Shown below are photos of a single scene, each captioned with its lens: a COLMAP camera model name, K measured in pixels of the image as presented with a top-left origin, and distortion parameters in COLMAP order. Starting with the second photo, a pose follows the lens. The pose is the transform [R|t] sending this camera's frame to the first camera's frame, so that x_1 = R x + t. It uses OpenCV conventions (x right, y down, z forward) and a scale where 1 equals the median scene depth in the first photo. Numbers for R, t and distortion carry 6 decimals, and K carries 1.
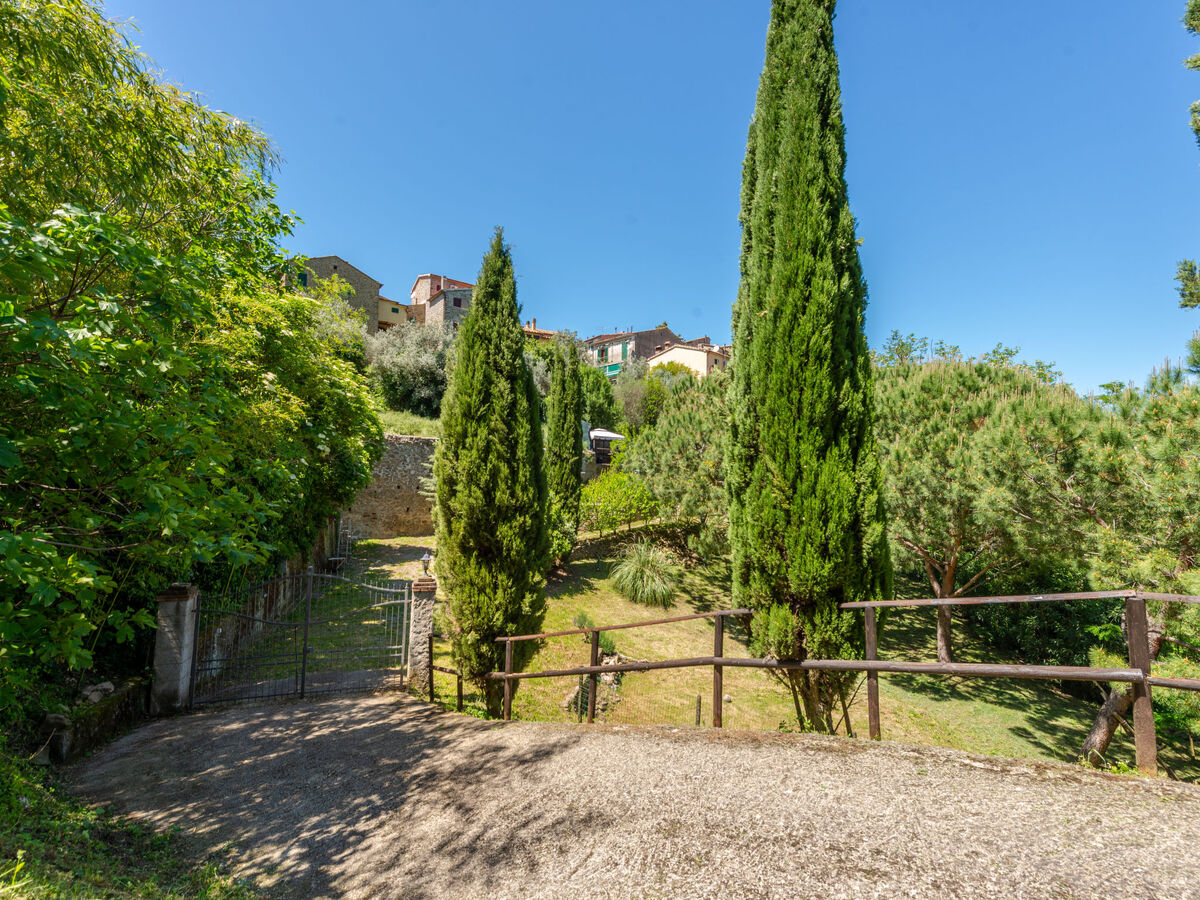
lens RADIAL K [[520.5, 0, 598.8], [0, 520.5, 452.3], [0, 0, 1]] dist [0.011621, -0.004755]
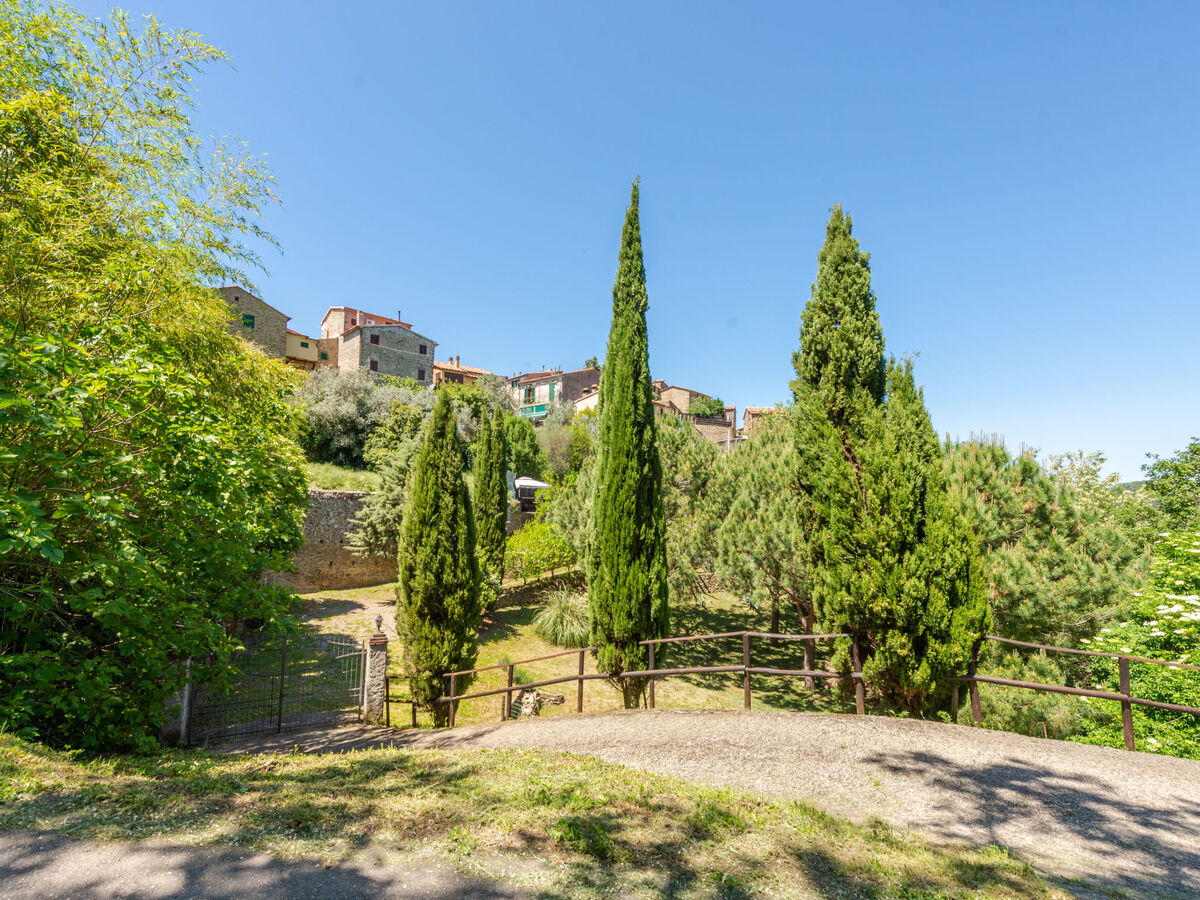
lens RADIAL K [[670.8, 0, 640.8], [0, 670.8, 450.8], [0, 0, 1]] dist [0.020866, -0.013565]
pose [[0.987560, 0.001759, 0.157236, 0.040947], [-0.001895, 0.999998, 0.000710, -0.212183], [-0.157234, -0.000999, 0.987561, -0.736908]]
